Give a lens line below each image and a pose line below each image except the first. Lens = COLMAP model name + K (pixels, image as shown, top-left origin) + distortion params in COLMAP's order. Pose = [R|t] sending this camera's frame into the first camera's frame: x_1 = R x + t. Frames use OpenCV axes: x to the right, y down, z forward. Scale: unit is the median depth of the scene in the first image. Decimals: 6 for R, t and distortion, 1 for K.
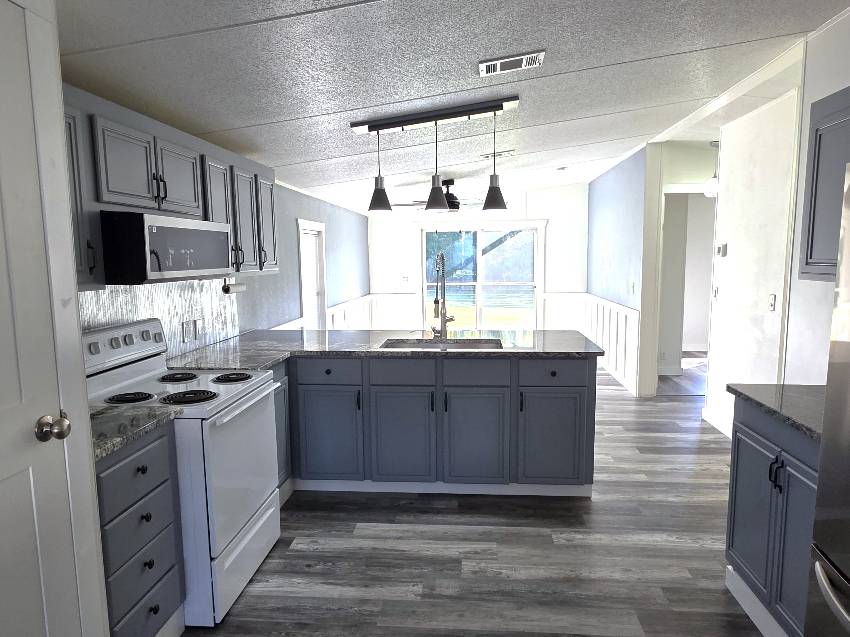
lens RADIAL K [[580.9, 0, 425.0], [0, 580.9, 318.5], [0, 0, 1]] dist [0.012533, -0.004865]
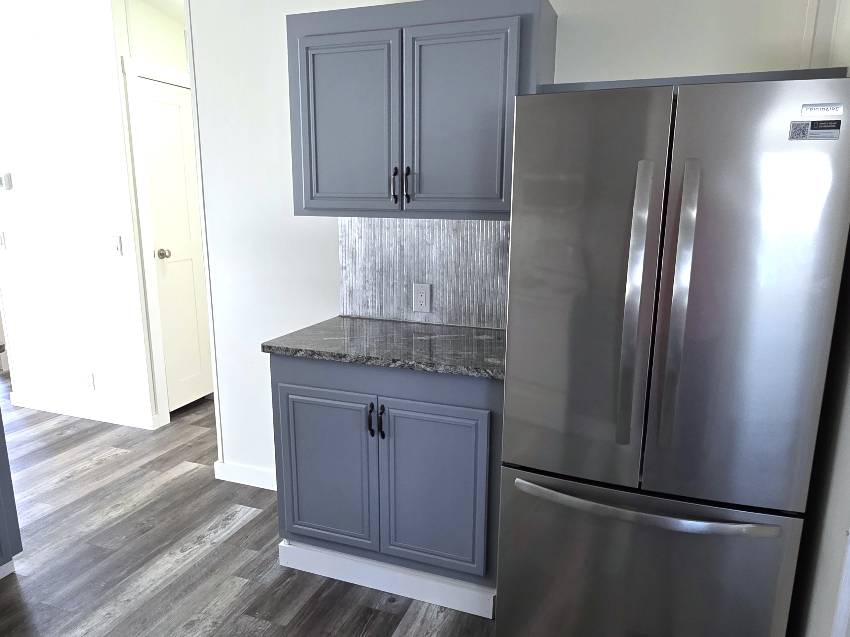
lens RADIAL K [[628.9, 0, 425.0], [0, 628.9, 318.5], [0, 0, 1]] dist [0.024373, -0.001940]
pose [[0.288401, -0.182043, 0.940045, -0.242155], [0.093177, 0.982437, 0.161666, -0.044020], [-0.952965, 0.040966, 0.300298, 0.463110]]
